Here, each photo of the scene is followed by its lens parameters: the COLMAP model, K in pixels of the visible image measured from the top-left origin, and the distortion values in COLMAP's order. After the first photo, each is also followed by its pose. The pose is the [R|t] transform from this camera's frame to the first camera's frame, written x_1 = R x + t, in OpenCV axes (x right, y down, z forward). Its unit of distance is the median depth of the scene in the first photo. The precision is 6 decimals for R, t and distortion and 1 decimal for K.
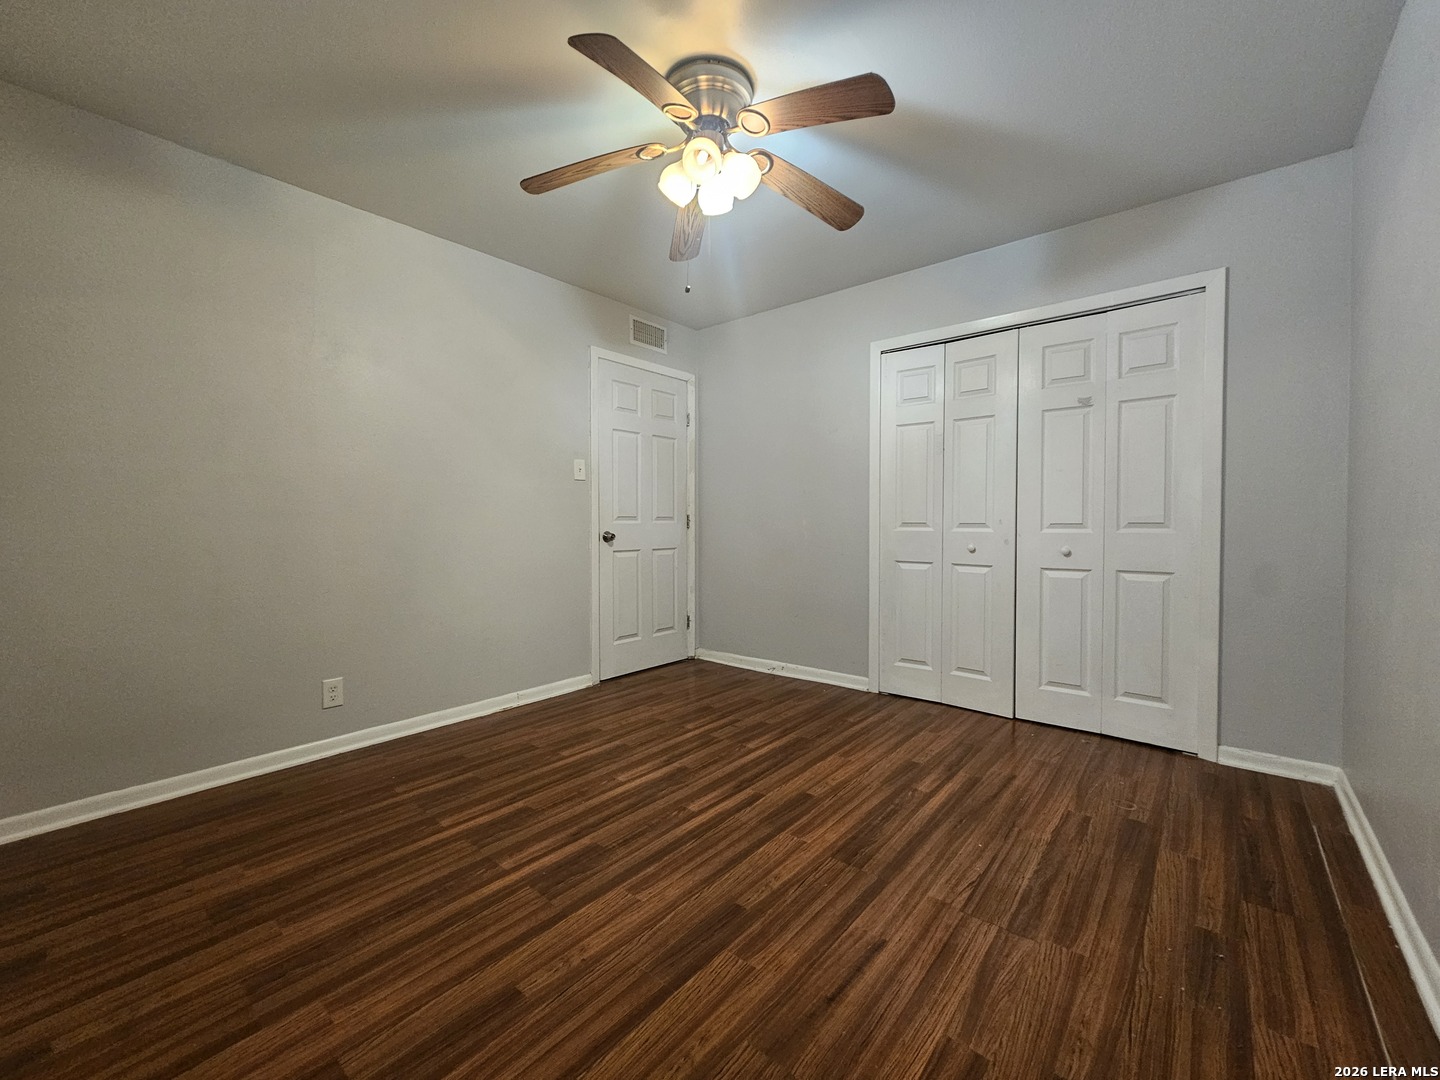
lens RADIAL K [[592.7, 0, 720.3], [0, 592.7, 533.7], [0, 0, 1]] dist [0.001296, -0.000951]
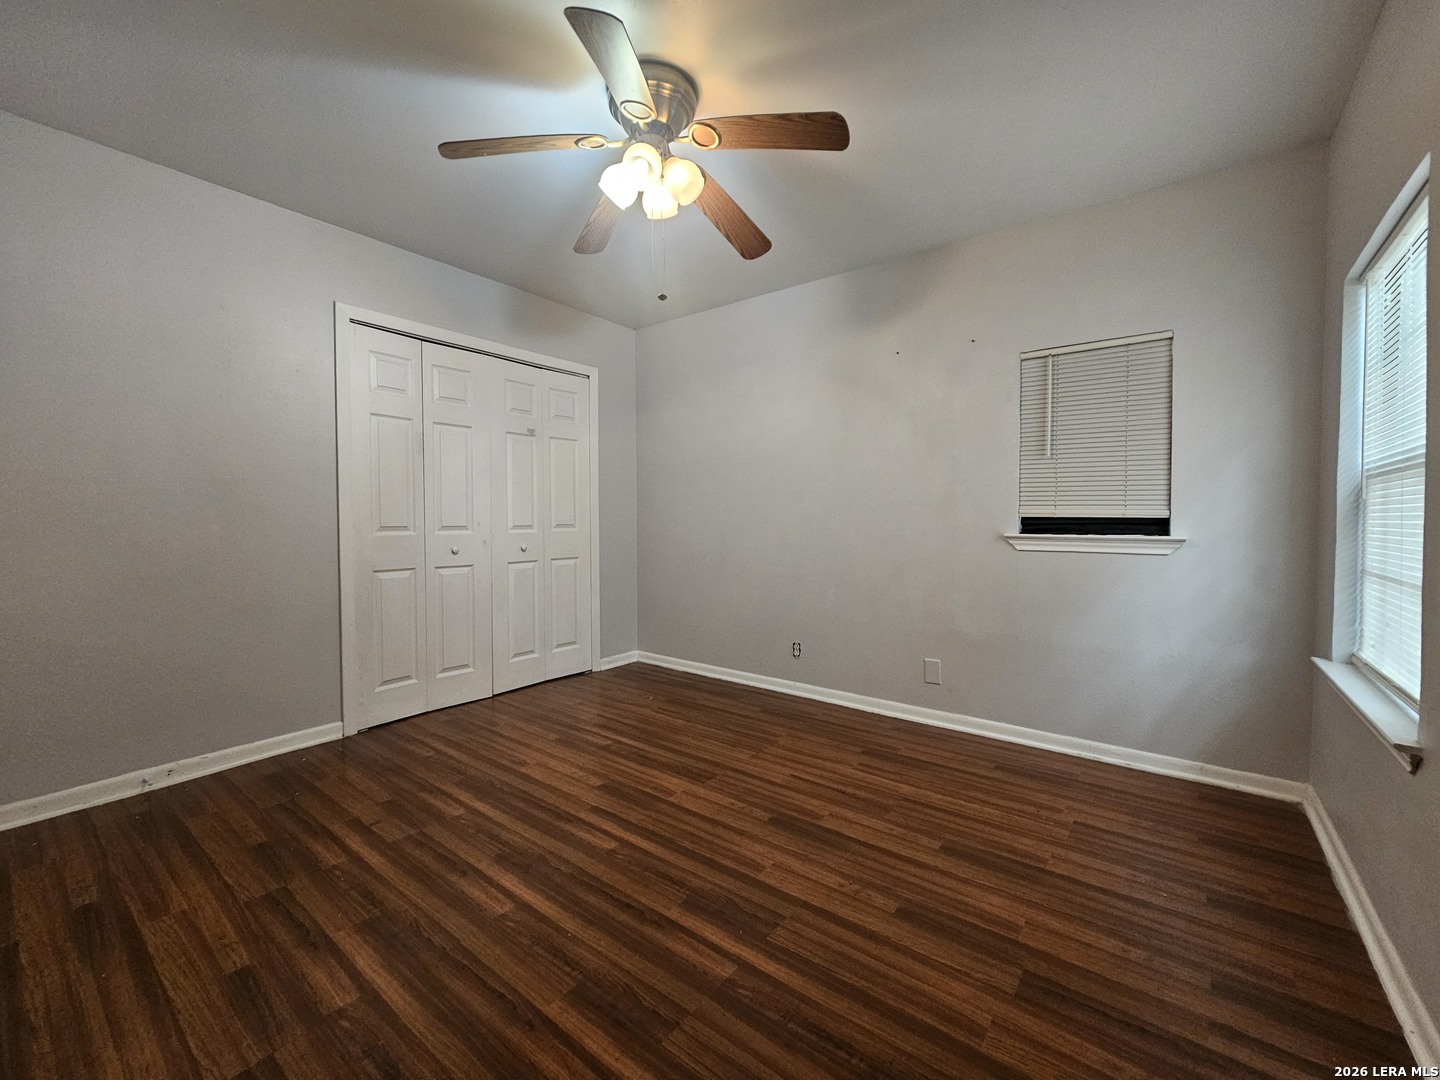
lens RADIAL K [[592.7, 0, 719.4], [0, 592.7, 533.7], [0, 0, 1]] dist [0.001296, -0.000951]
pose [[-0.046289, -0.026135, 0.998586, -0.829108], [0.021760, 0.999394, 0.027164, -0.029490], [-0.998691, 0.022987, -0.045692, 0.759806]]
